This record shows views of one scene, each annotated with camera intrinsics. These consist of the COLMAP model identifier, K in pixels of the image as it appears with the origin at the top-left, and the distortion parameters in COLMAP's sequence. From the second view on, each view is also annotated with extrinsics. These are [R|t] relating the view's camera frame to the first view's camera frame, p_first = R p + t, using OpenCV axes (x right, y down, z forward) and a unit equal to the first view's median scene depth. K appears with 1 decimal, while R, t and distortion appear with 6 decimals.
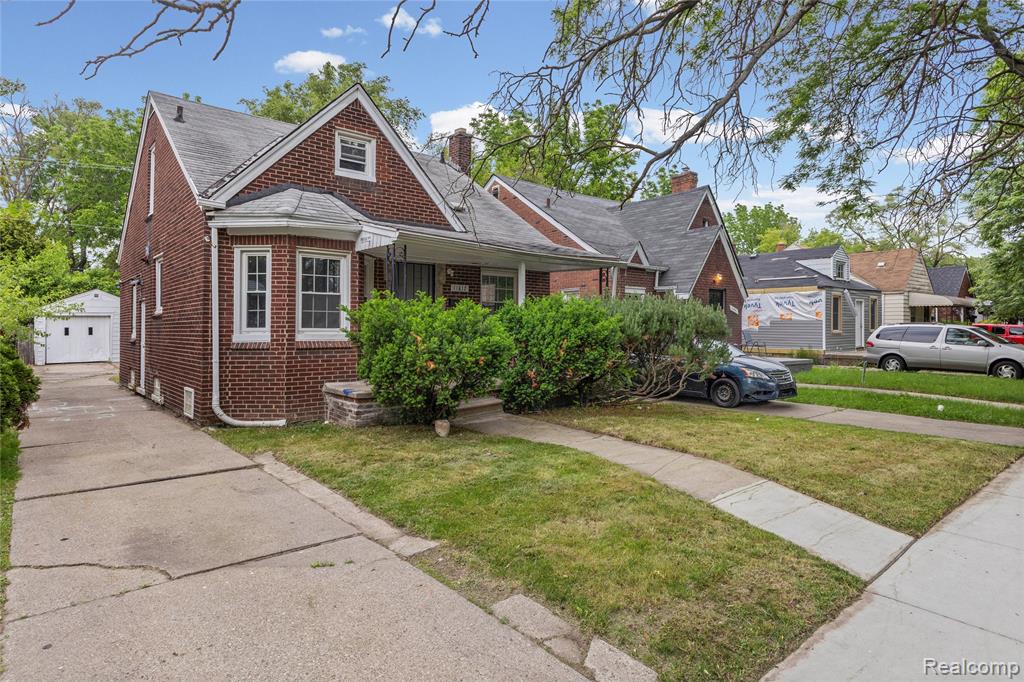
lens RADIAL K [[579.5, 0, 512.1], [0, 579.5, 330.9], [0, 0, 1]] dist [-0.000009, -0.000080]
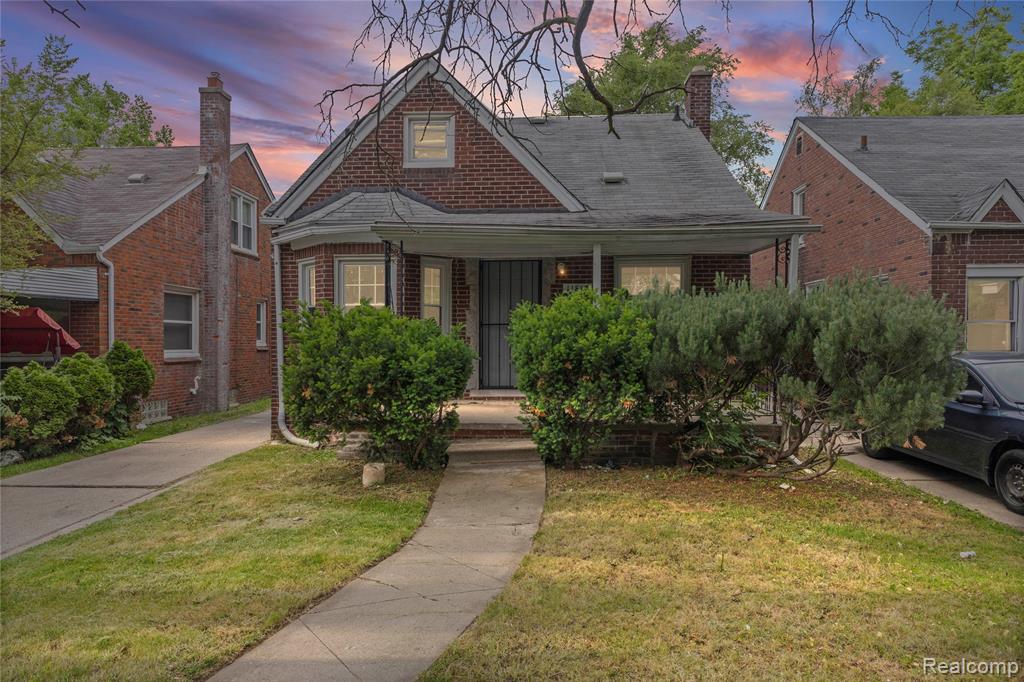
lens RADIAL K [[621.3, 0, 511.8], [0, 621.3, 346.1], [0, 0, 1]] dist [-0.002689, 0.000727]
pose [[0.729661, 0.010879, -0.683723, 0.474760], [0.001896, 0.999837, 0.017932, -0.017463], [0.683807, -0.014380, 0.729521, 0.439322]]
